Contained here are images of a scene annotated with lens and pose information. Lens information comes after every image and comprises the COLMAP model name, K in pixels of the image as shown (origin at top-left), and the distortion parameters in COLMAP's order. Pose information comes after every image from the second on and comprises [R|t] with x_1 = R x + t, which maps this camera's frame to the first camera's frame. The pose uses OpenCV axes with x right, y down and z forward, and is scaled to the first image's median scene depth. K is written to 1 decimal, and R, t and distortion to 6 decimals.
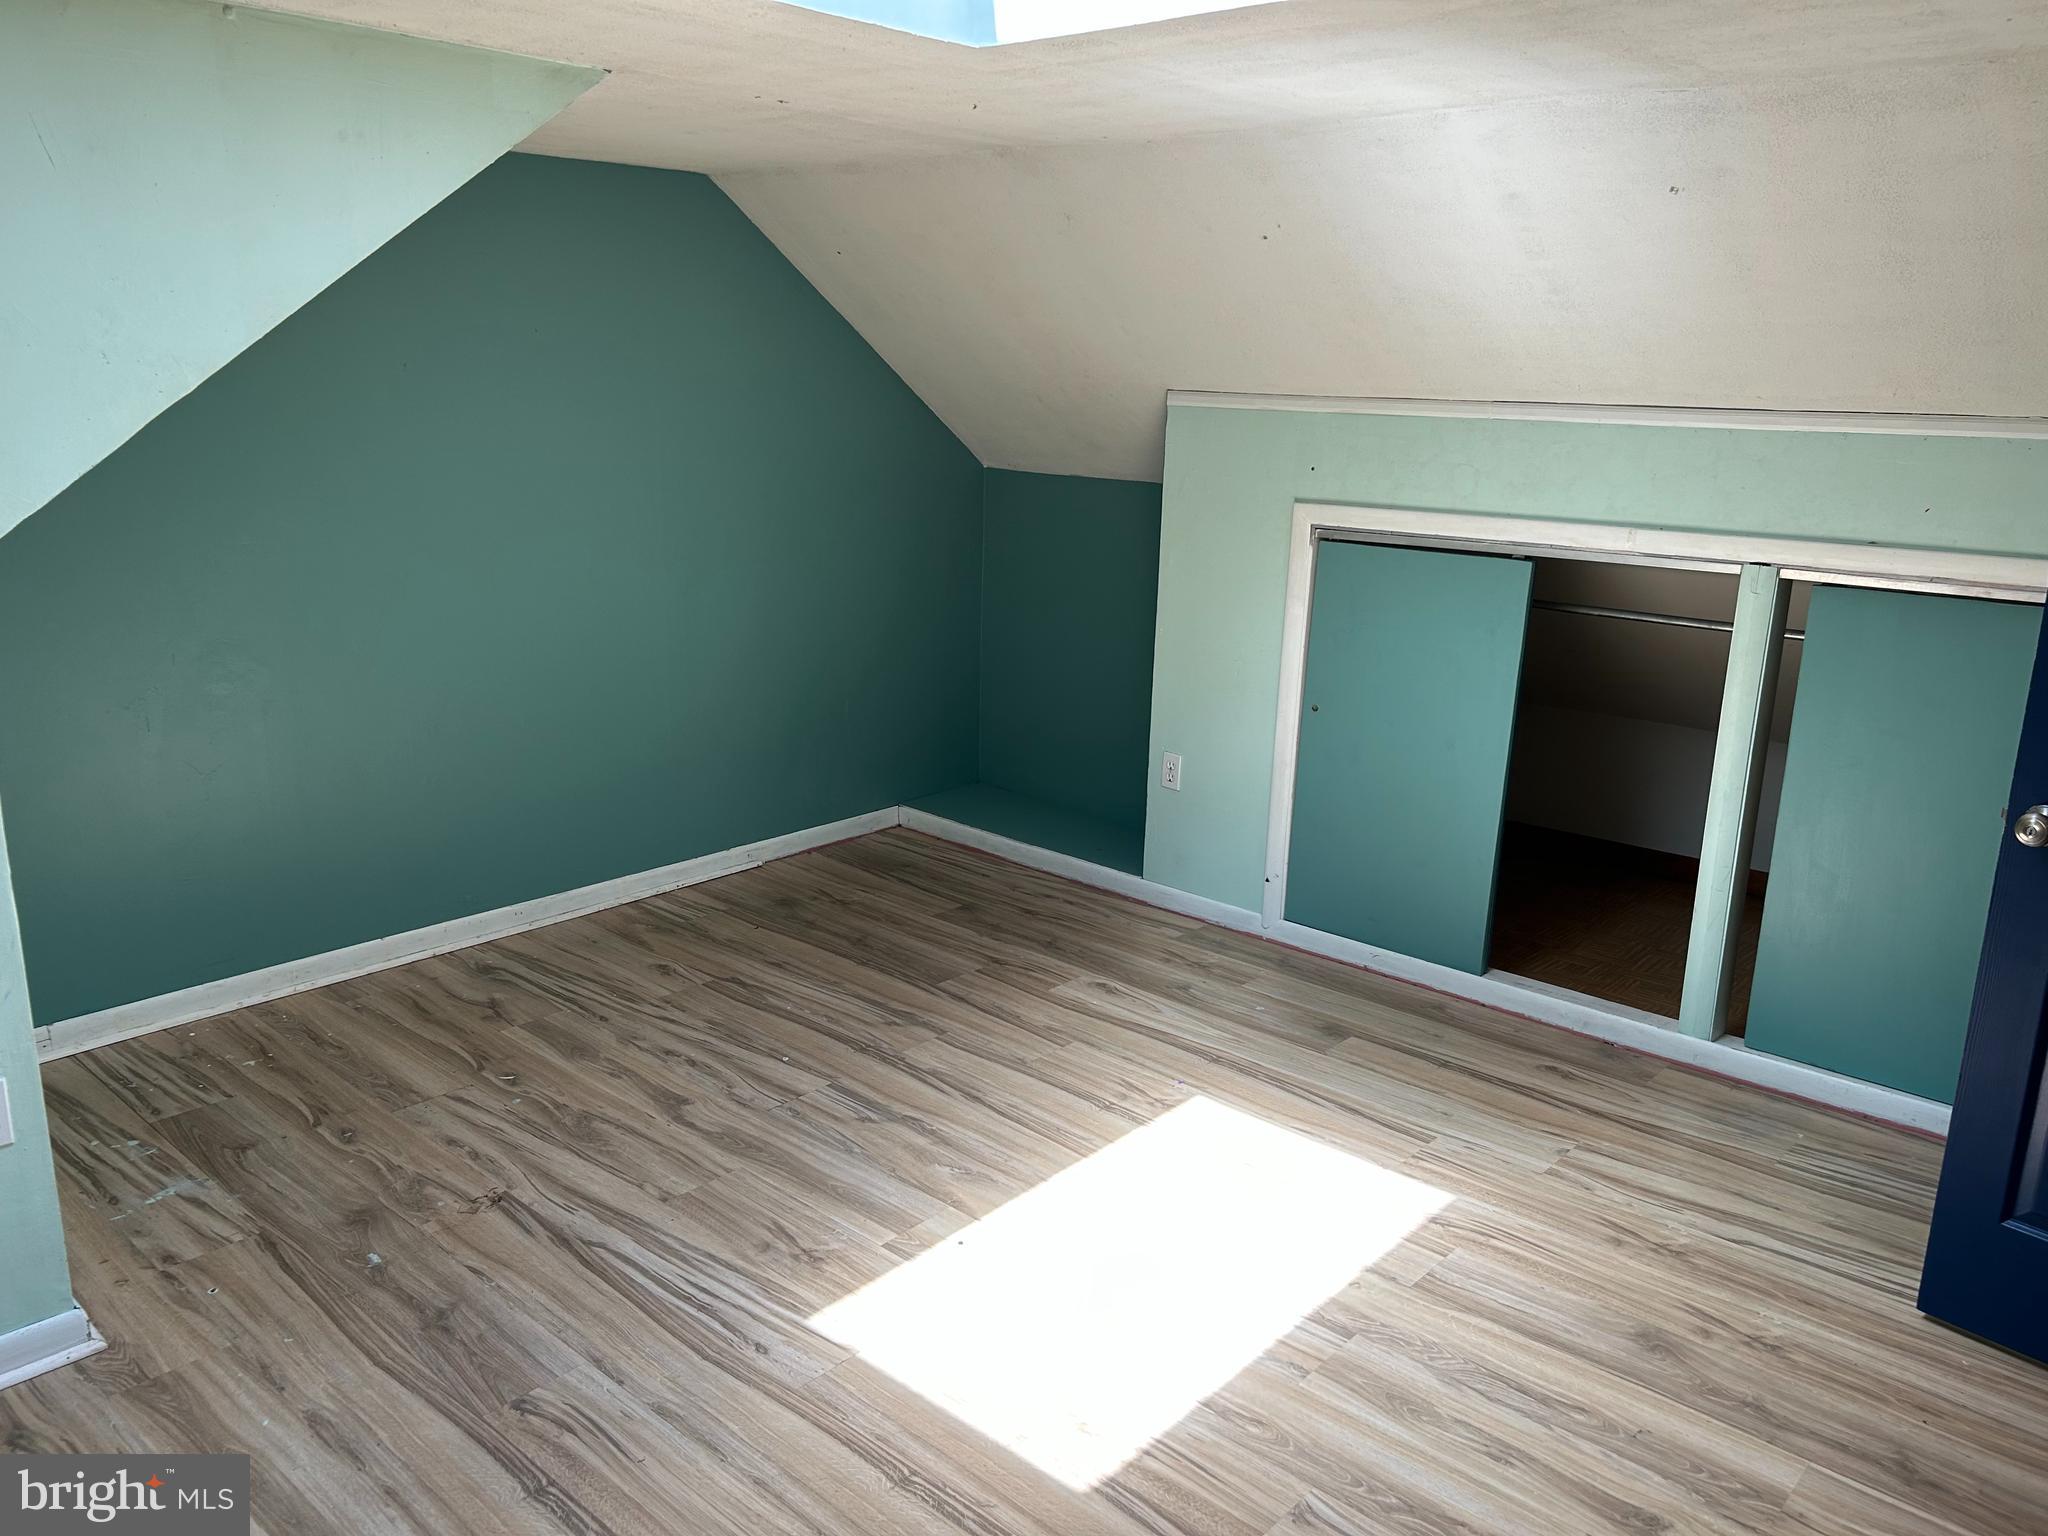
lens RADIAL K [[1550.0, 0, 1034.9], [0, 1550.0, 755.1], [0, 0, 1]] dist [0.066944, -0.079340]
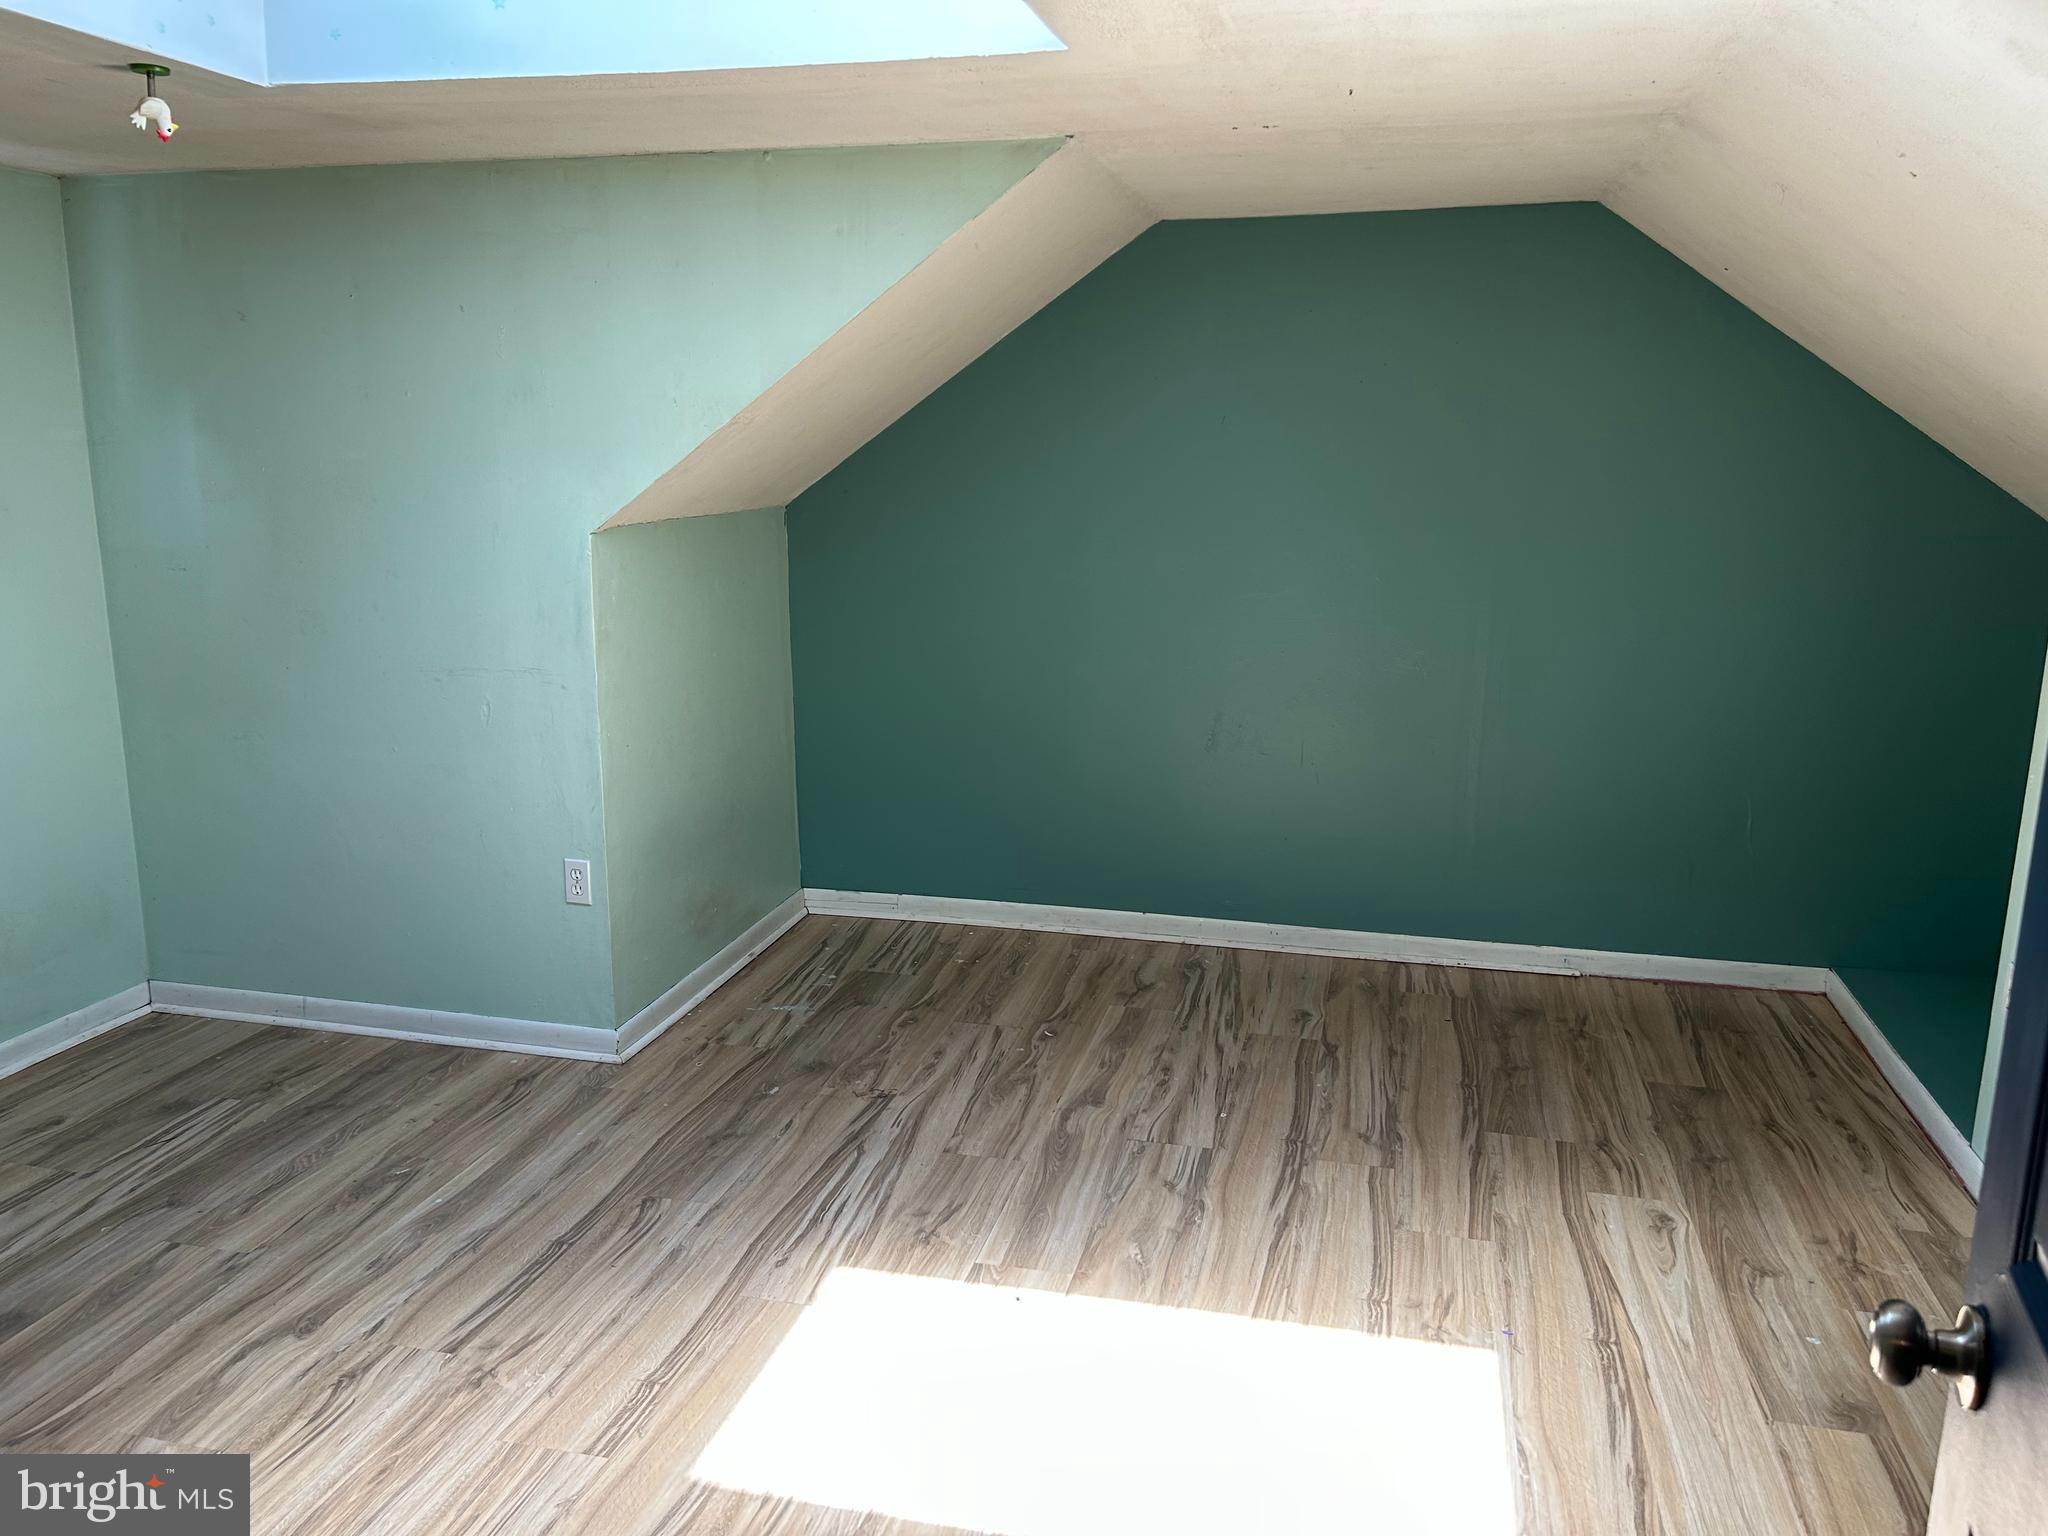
lens RADIAL K [[1550.0, 0, 1027.7], [0, 1550.0, 762.0], [0, 0, 1]] dist [0.066944, -0.079340]
pose [[0.483152, 0.164925, -0.859863, 0.566154], [-0.210525, 0.975168, 0.068748, -0.058245], [0.849849, 0.147807, 0.505875, 0.370821]]
